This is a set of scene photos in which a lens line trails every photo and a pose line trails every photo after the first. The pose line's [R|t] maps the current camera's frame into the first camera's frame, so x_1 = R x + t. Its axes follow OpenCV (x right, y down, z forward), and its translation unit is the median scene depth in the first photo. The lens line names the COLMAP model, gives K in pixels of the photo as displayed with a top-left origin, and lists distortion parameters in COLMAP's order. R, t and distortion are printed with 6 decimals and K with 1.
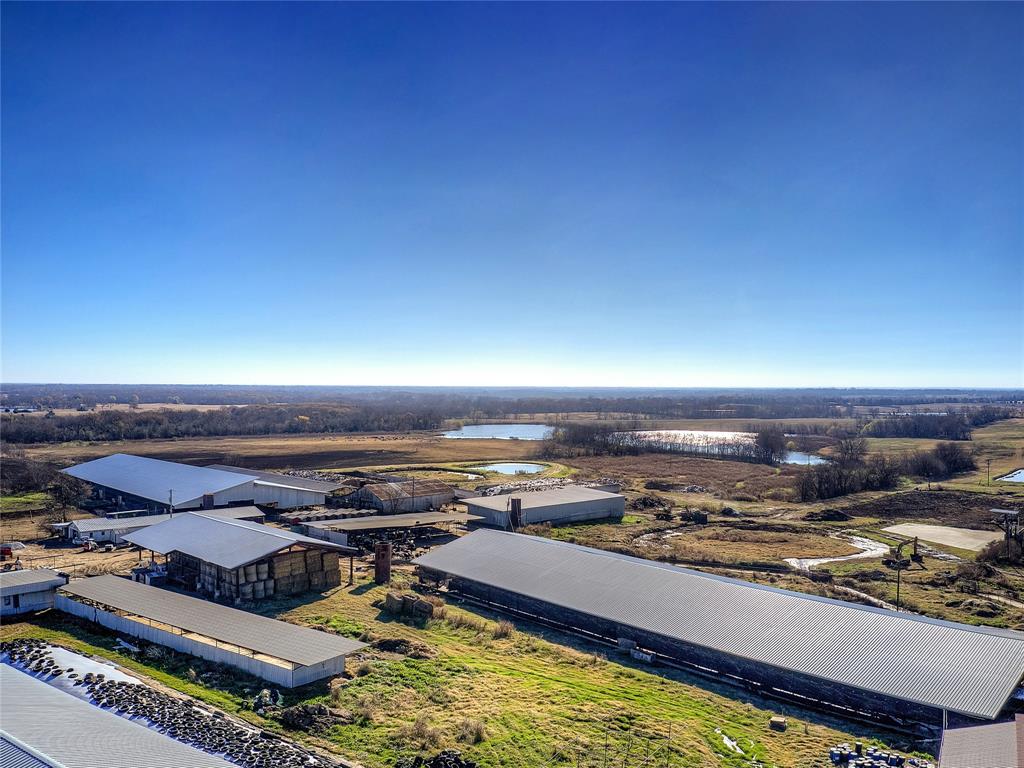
lens RADIAL K [[868.5, 0, 507.6], [0, 868.5, 390.1], [0, 0, 1]] dist [0.055017, -0.292639]
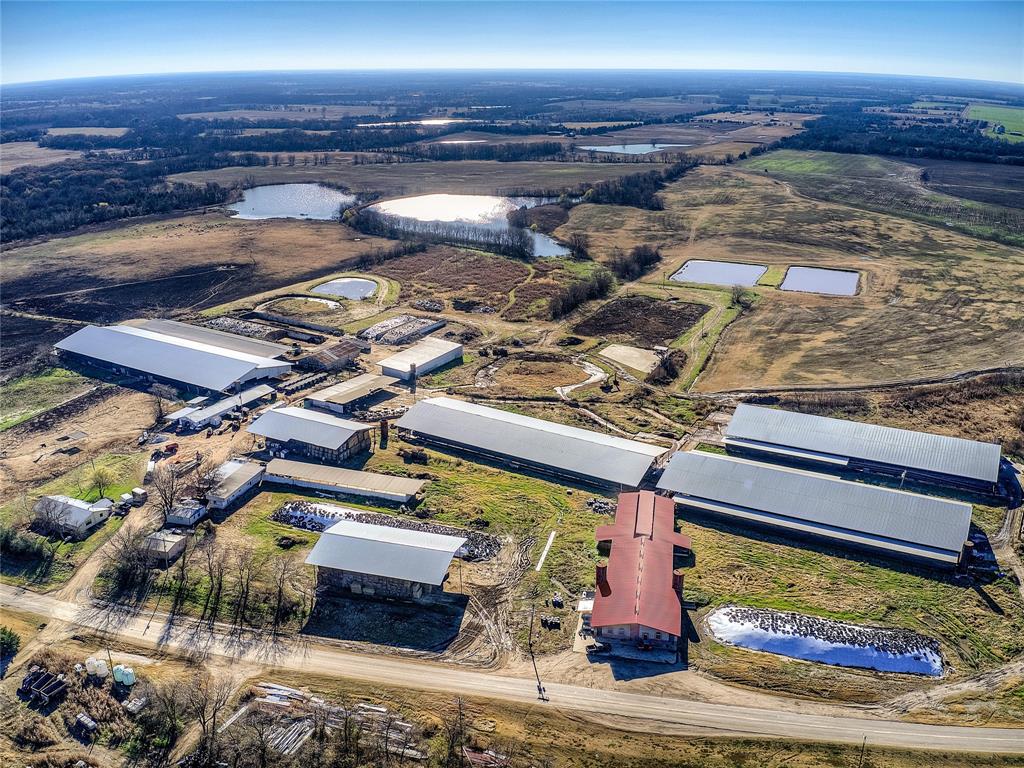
lens RADIAL K [[868.5, 0, 507.6], [0, 868.5, 390.1], [0, 0, 1]] dist [0.055017, -0.292639]
pose [[0.952360, -0.109271, 0.284727, -0.547646], [0.004652, 0.938705, 0.344690, -0.757972], [-0.304939, -0.326944, 0.894494, -1.174960]]
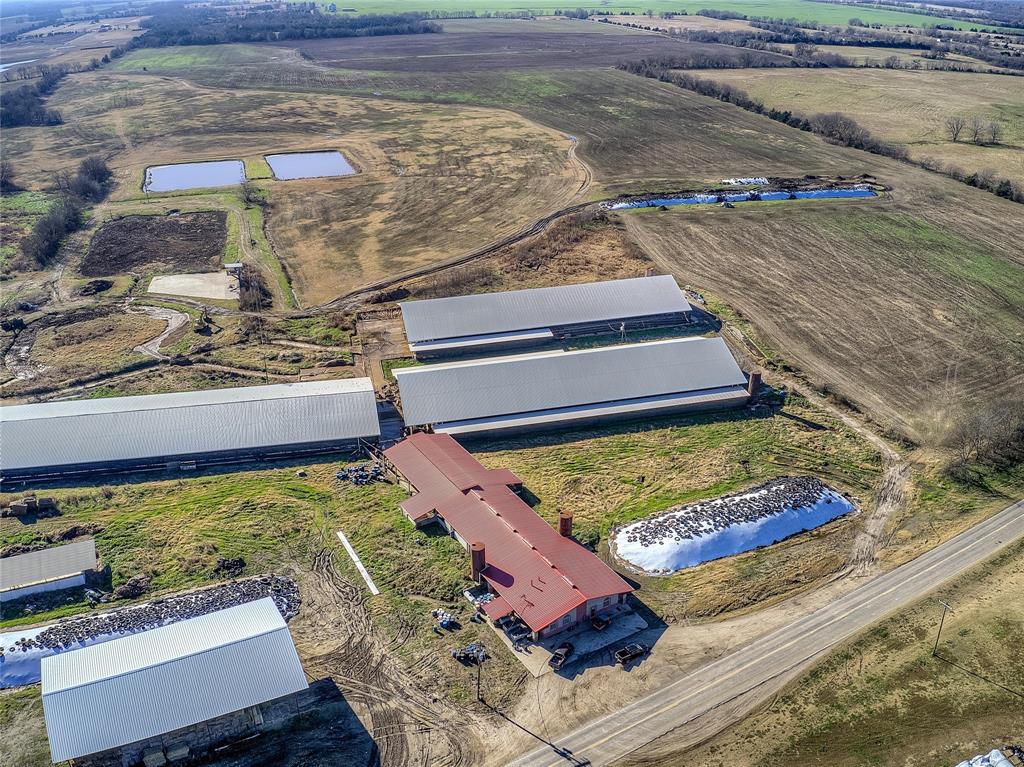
lens RADIAL K [[868.5, 0, 507.6], [0, 868.5, 389.6], [0, 0, 1]] dist [0.055017, -0.292639]
pose [[0.503658, -0.386830, 0.772458, -0.771416], [0.011510, 0.897074, 0.441730, -0.569816], [-0.863826, -0.213590, 0.456271, -0.306802]]
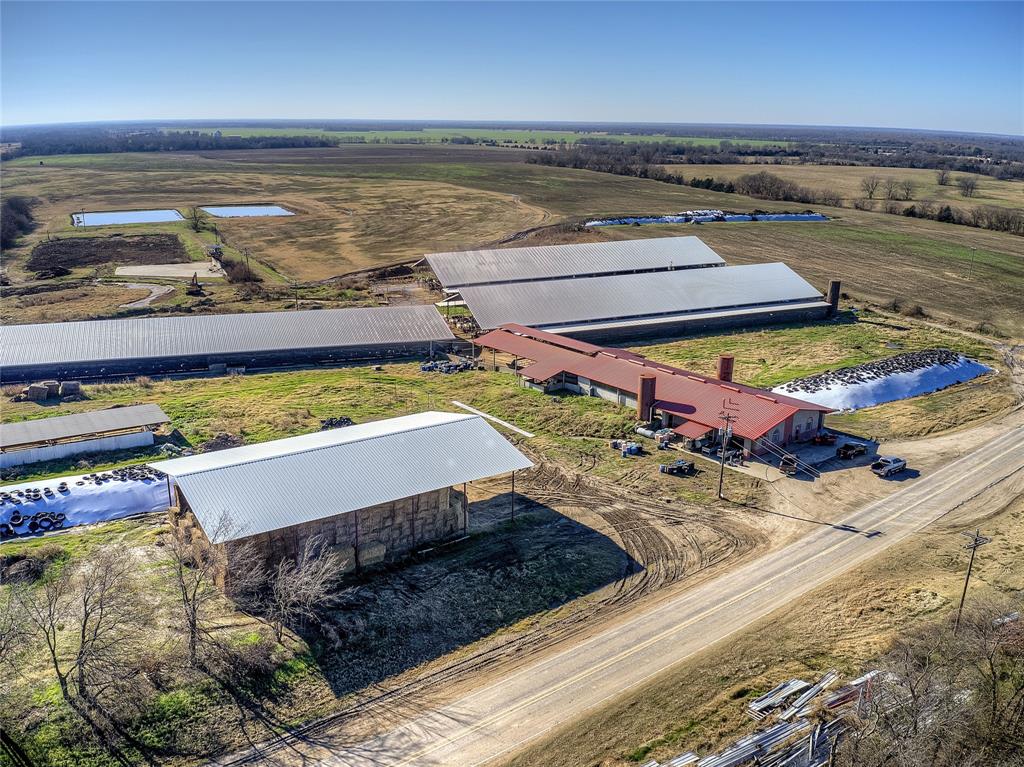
lens RADIAL K [[868.5, 0, 507.6], [0, 868.5, 389.6], [0, 0, 1]] dist [0.055017, -0.292639]
pose [[0.374651, -0.272185, 0.886314, -0.931030], [-0.006012, 0.955205, 0.295883, -0.096191], [-0.927146, -0.116182, 0.356232, 0.043674]]
